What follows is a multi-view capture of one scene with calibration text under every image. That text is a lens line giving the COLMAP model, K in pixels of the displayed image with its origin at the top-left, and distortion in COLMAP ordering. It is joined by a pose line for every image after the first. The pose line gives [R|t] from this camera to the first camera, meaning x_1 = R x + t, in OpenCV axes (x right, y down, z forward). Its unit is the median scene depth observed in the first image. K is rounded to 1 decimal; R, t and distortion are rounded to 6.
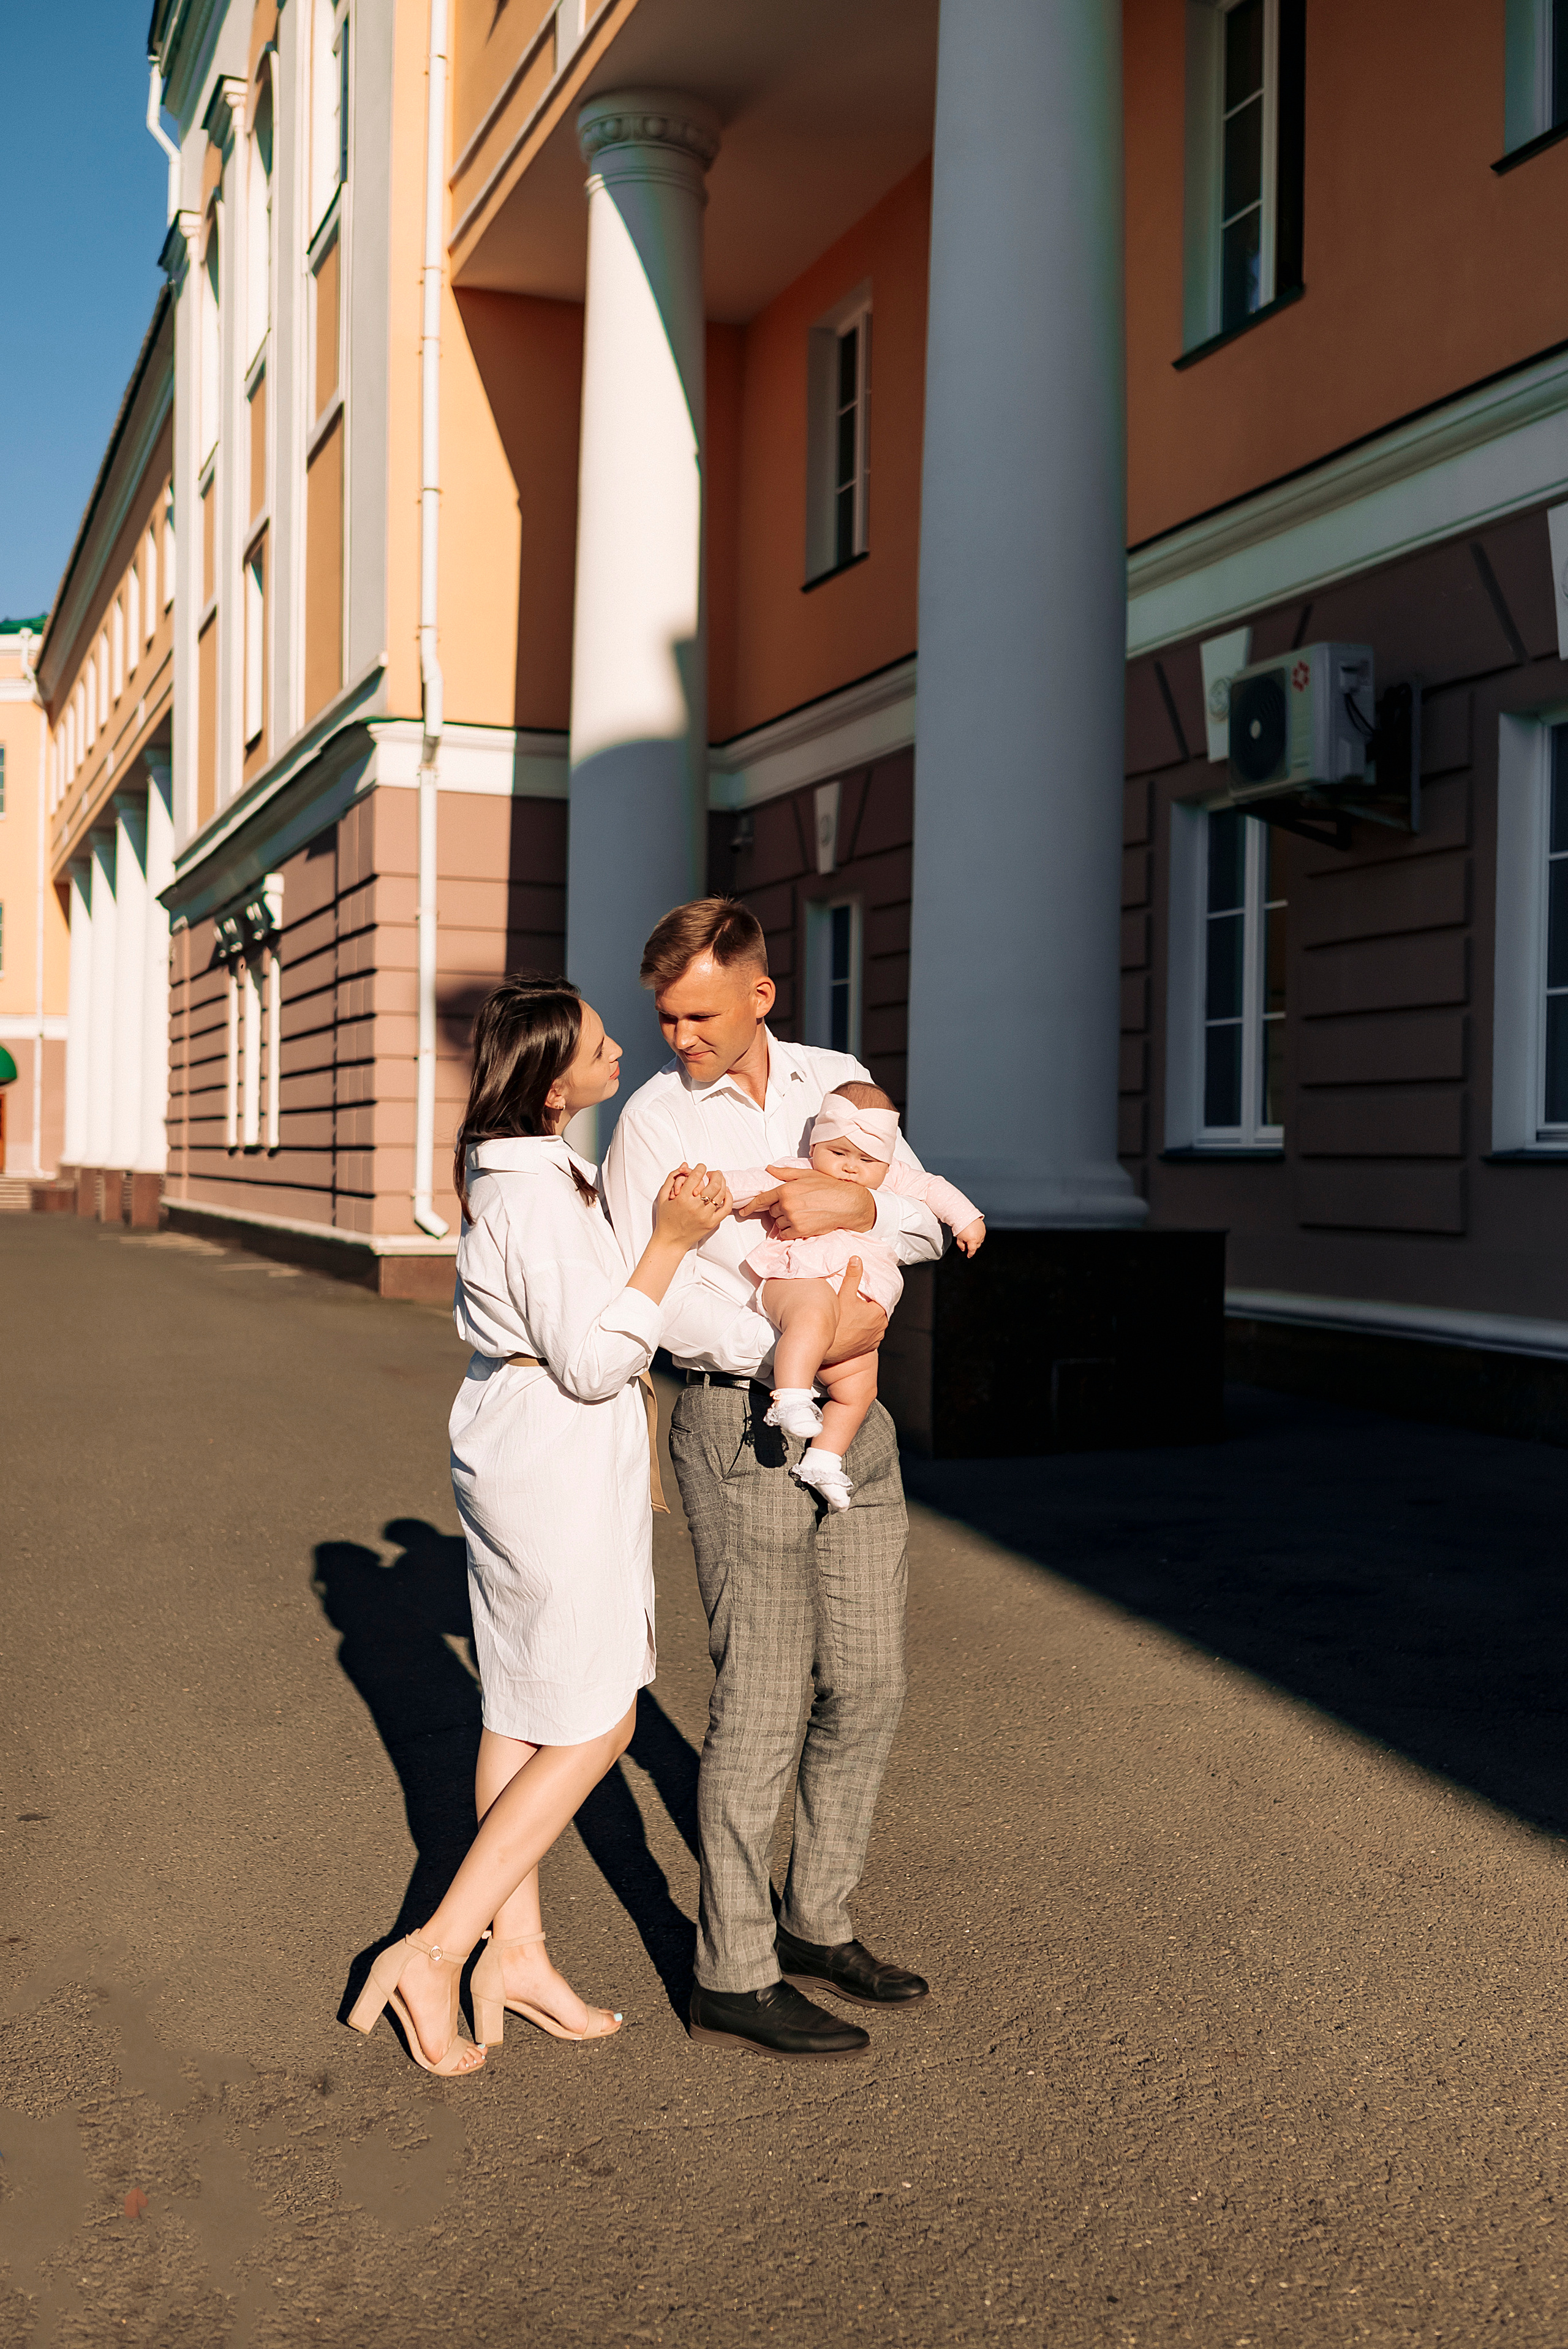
lens RADIAL K [[2312.2, 0, 784.0], [0, 2312.2, 1174.5], [0, 0, 1]] dist [0.004543, -0.004866]
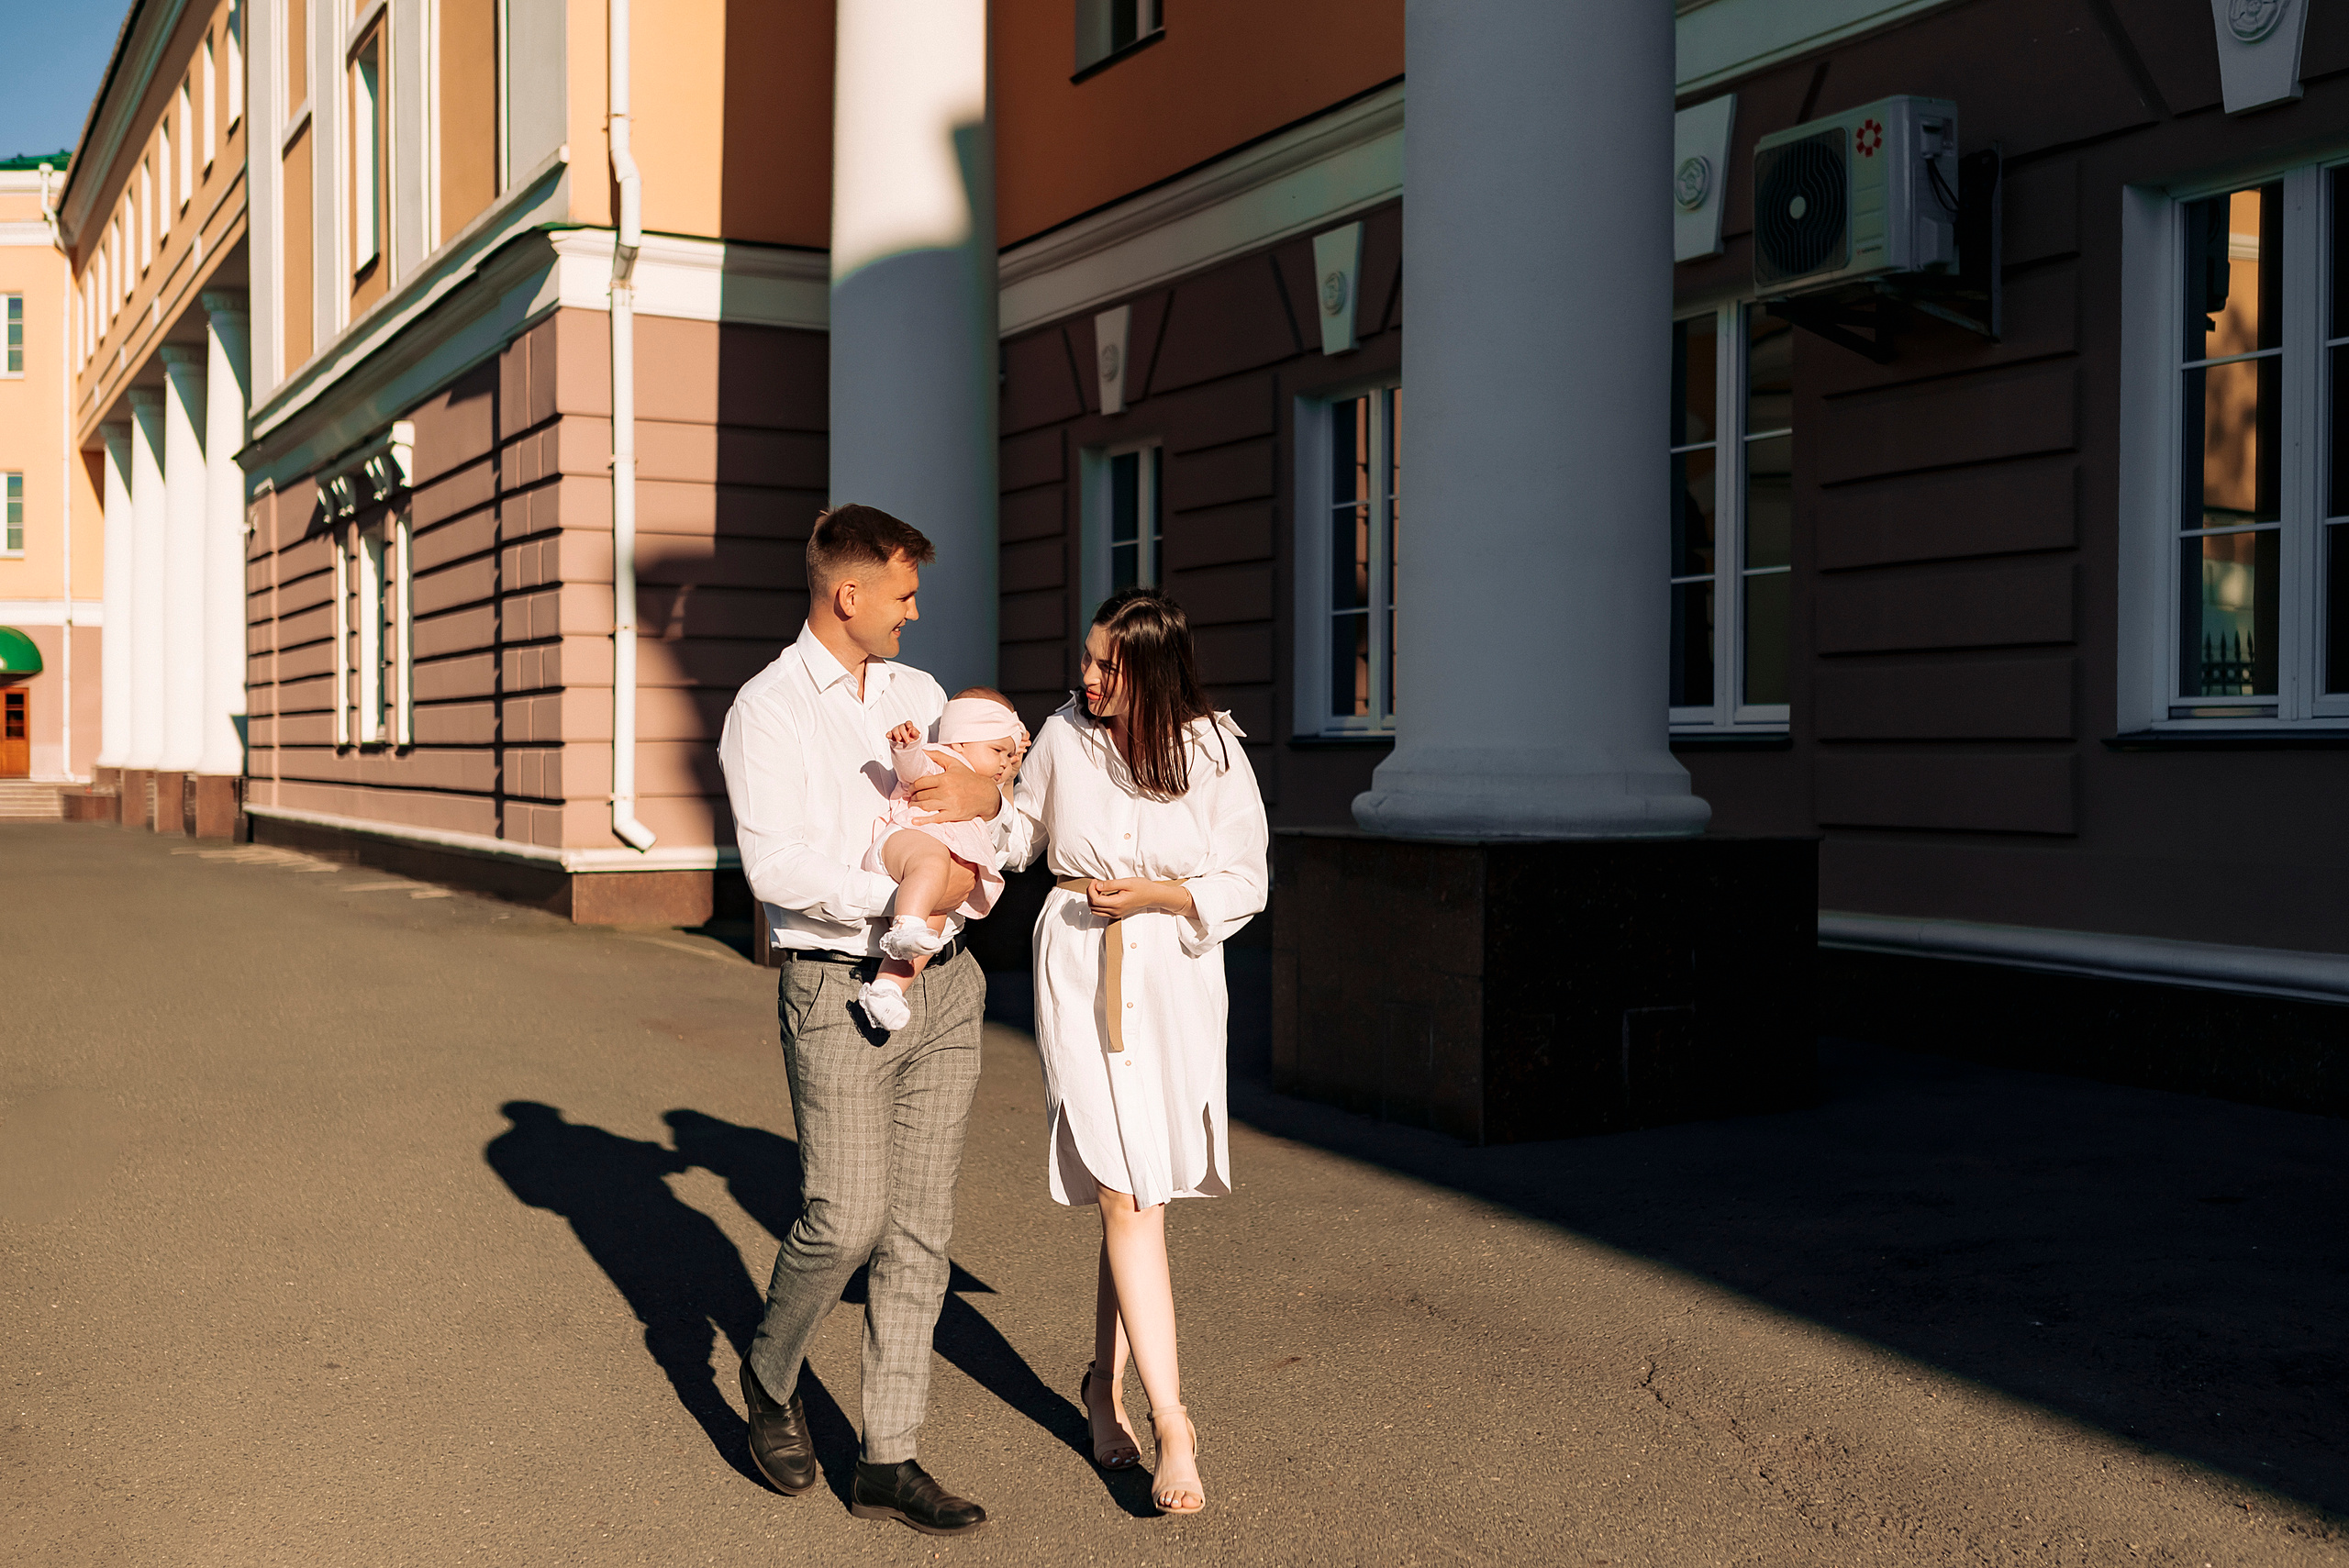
lens RADIAL K [[2410.0, 0, 1174.5], [0, 2410.0, 784.0], [0, 0, 1]] dist [0.033894, -0.103197]
pose [[0.992309, -0.012887, 0.123112, -0.059864], [0.011968, 0.999895, 0.008198, -0.001444], [-0.123205, -0.006662, 0.992359, 0.102332]]
